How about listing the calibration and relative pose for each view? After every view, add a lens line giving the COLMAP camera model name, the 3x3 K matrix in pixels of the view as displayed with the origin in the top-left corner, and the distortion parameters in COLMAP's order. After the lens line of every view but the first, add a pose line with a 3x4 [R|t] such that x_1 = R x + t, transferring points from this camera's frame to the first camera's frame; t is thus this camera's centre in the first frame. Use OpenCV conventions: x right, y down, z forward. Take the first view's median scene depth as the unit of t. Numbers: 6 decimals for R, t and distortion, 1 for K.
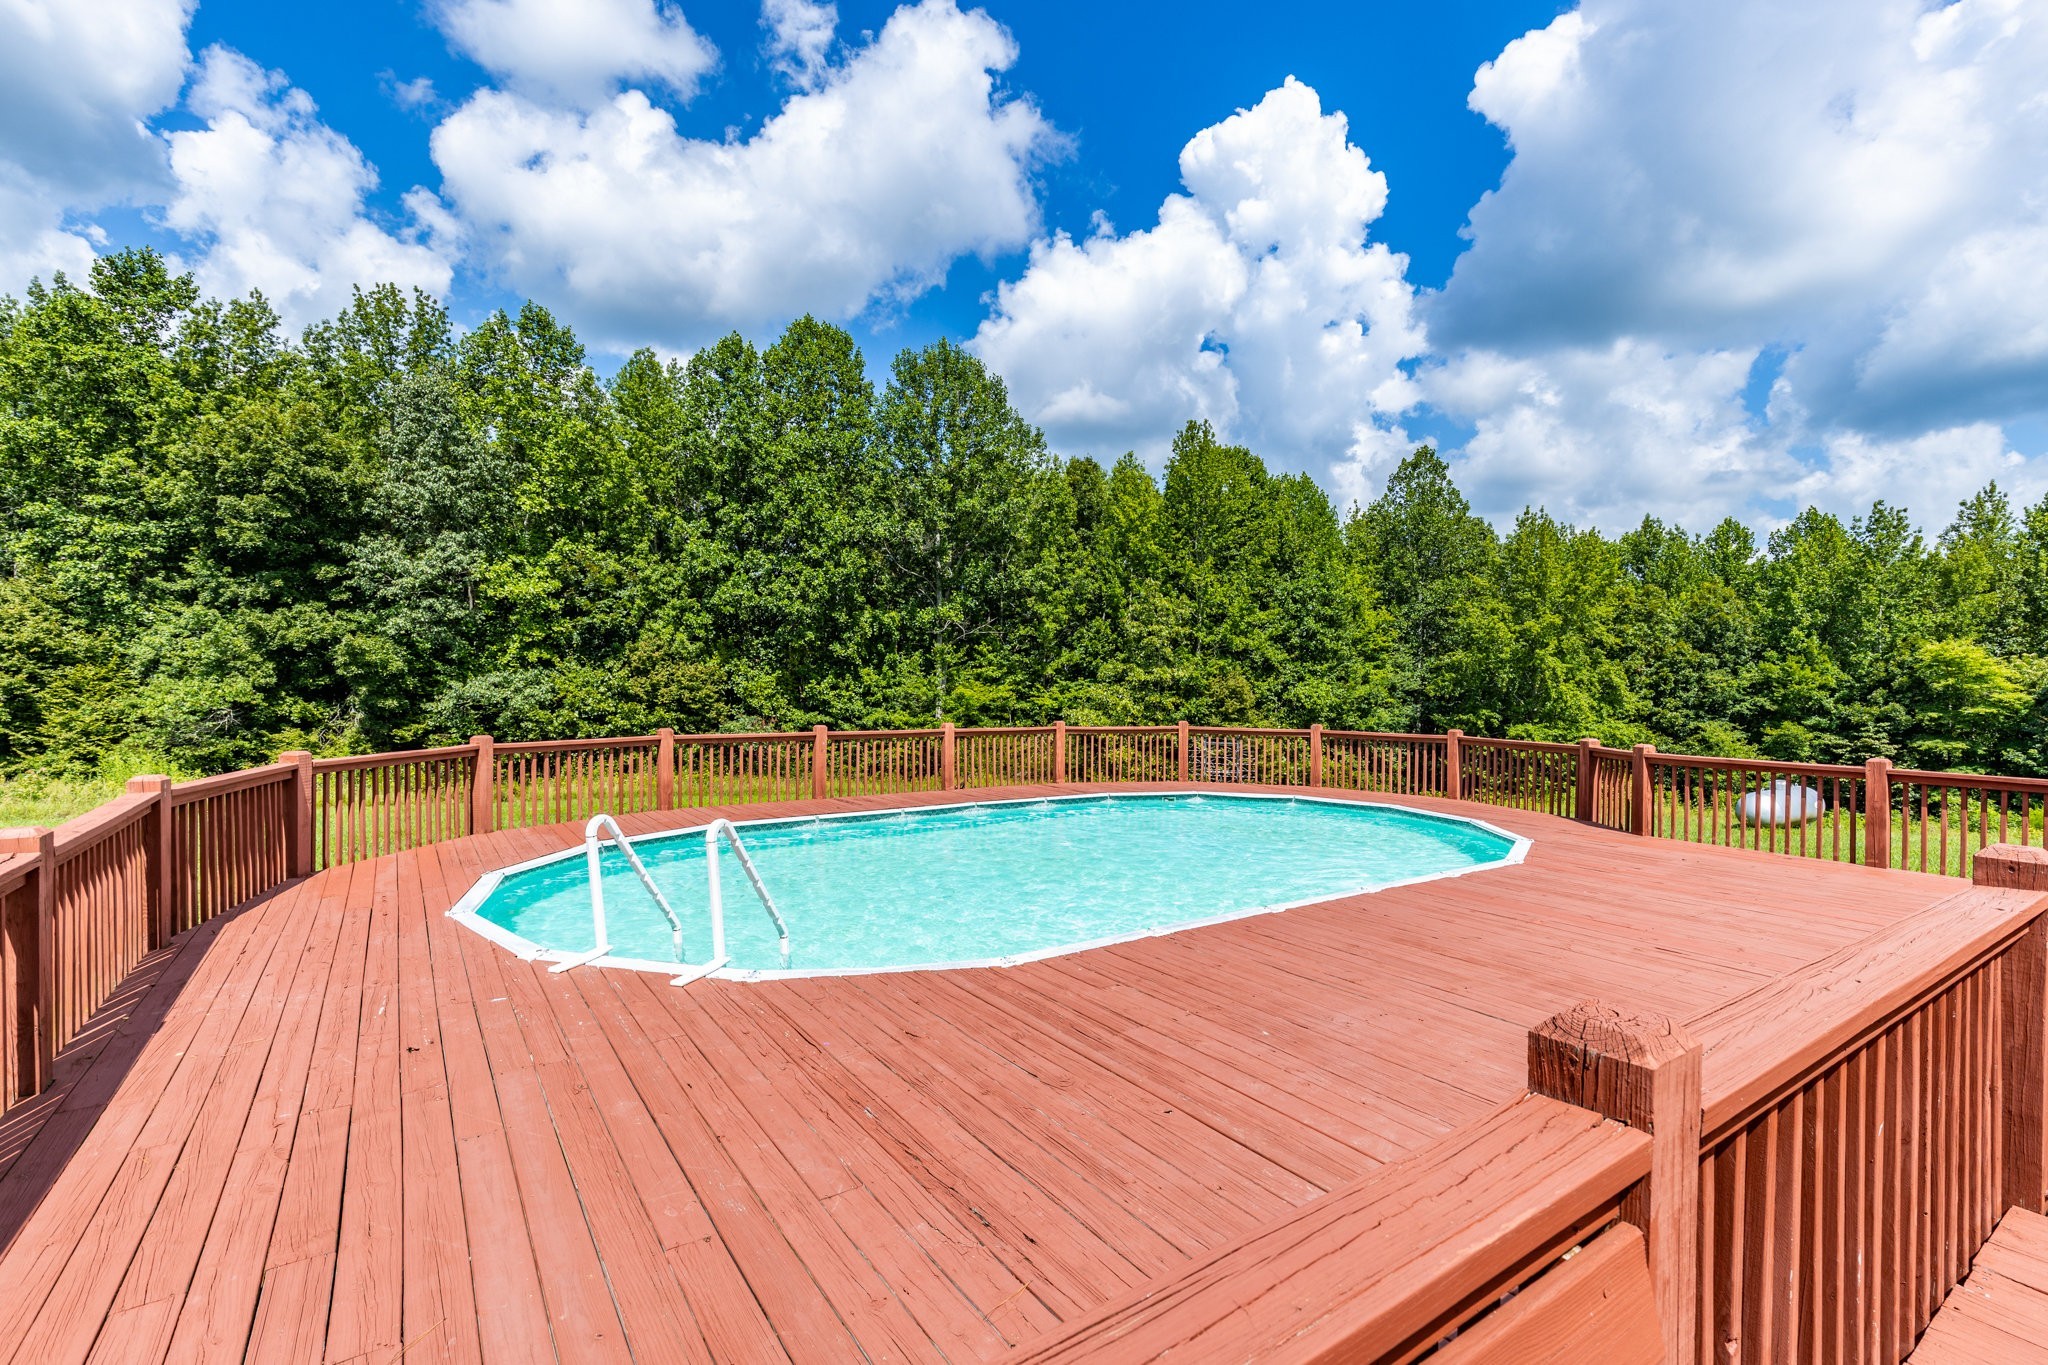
lens RADIAL K [[908.9, 0, 1031.4], [0, 908.9, 689.0], [0, 0, 1]] dist [0.003237, 0.000019]
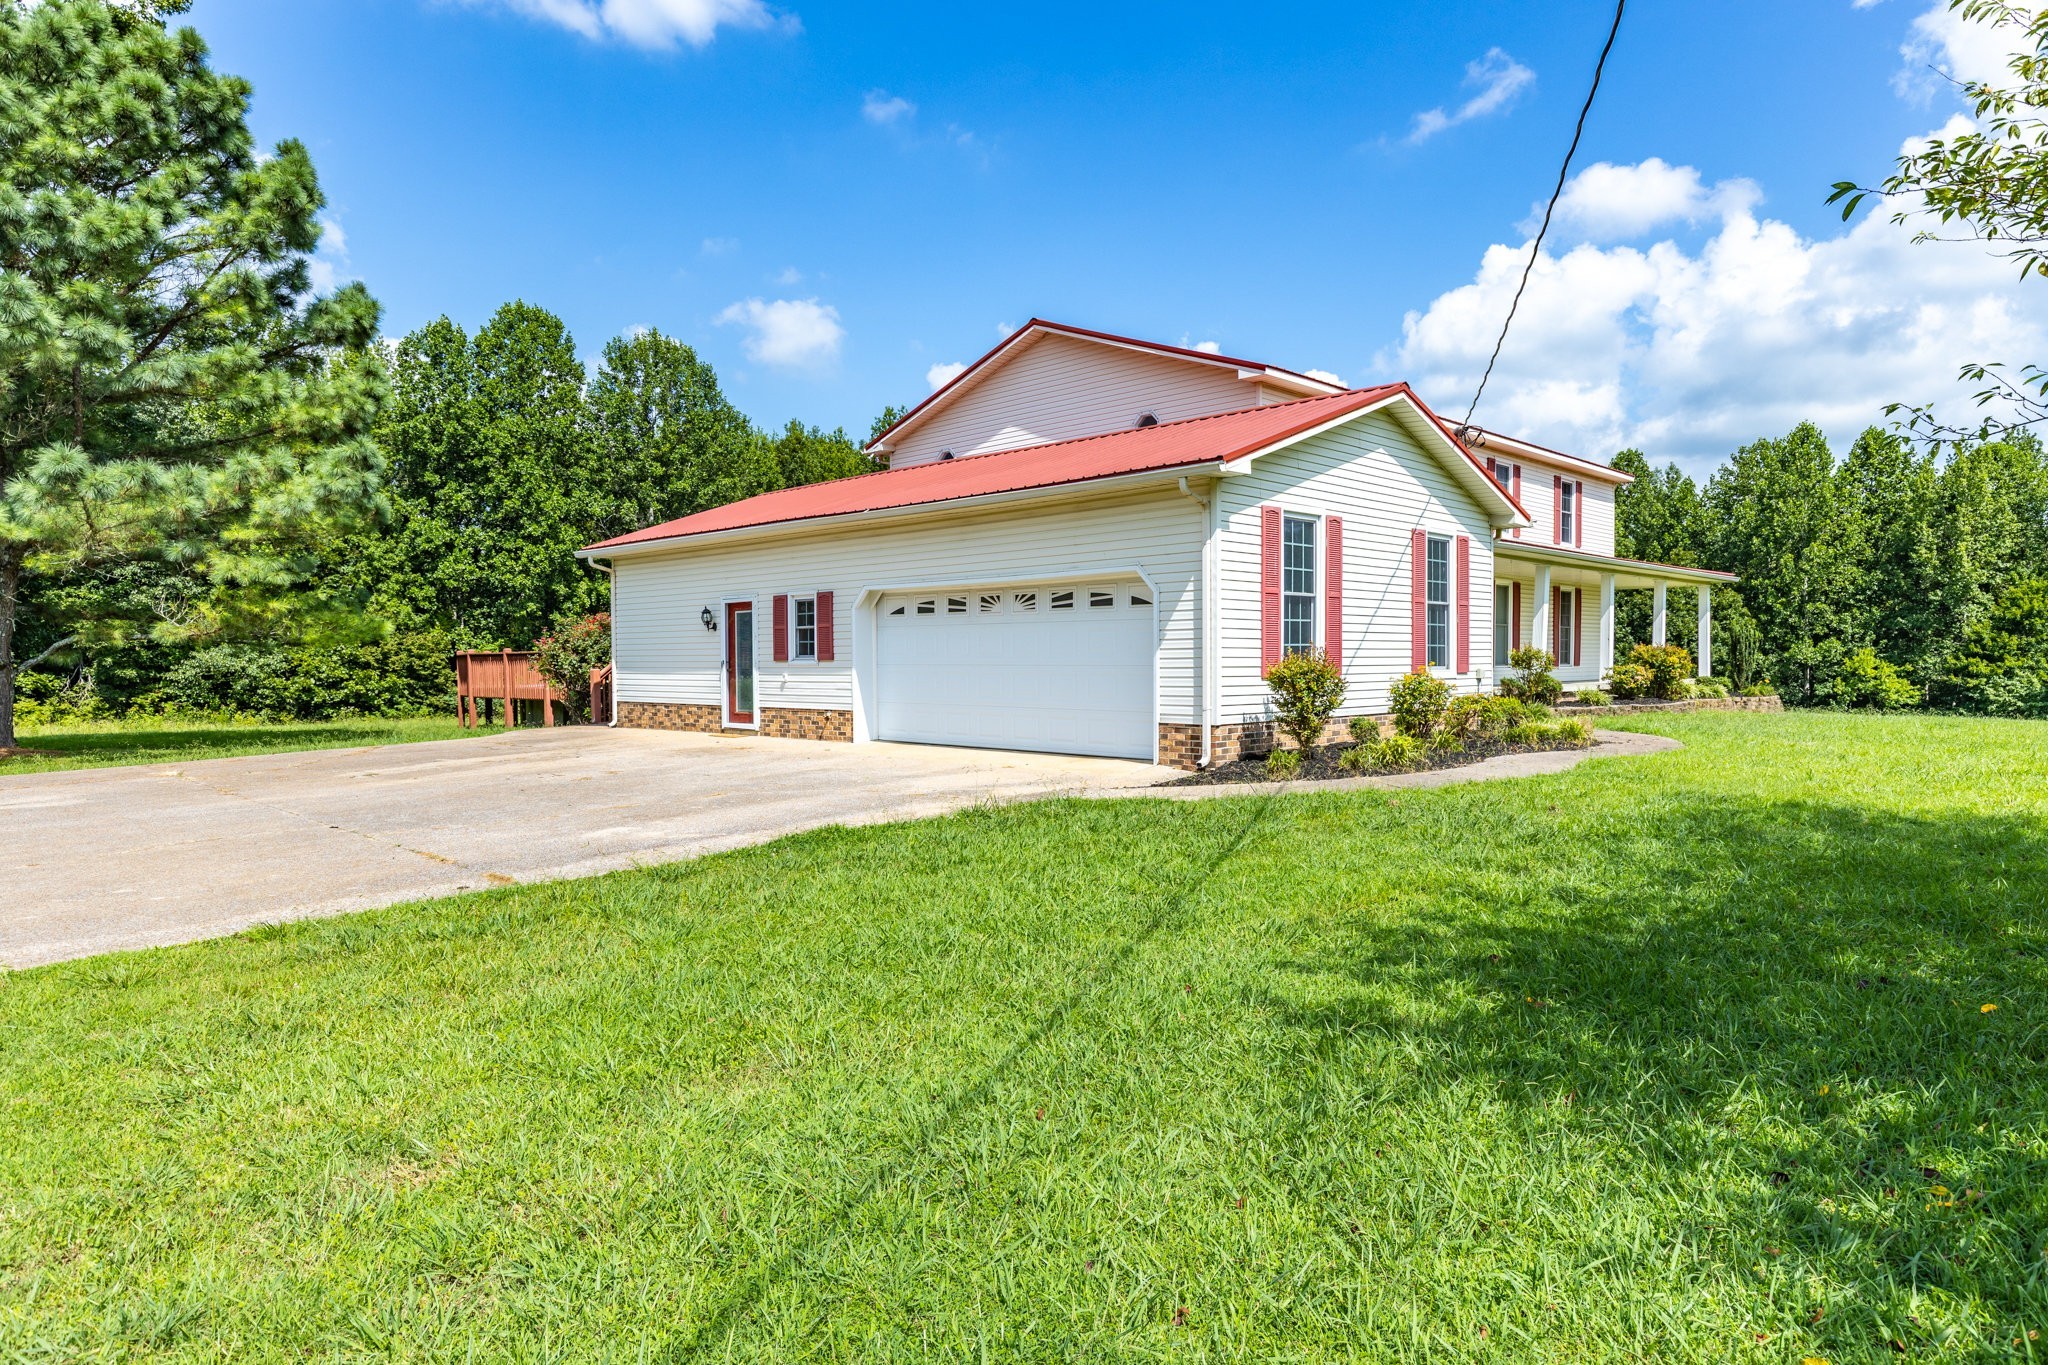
lens RADIAL K [[1193.4, 0, 1028.0], [0, 1193.4, 677.6], [0, 0, 1]] dist [0.001249, 0.001254]
pose [[0.980391, -0.021443, 0.195894, 0.058890], [0.019345, 0.999733, 0.012616, 0.020323], [-0.196113, -0.008579, 0.980544, -0.529203]]
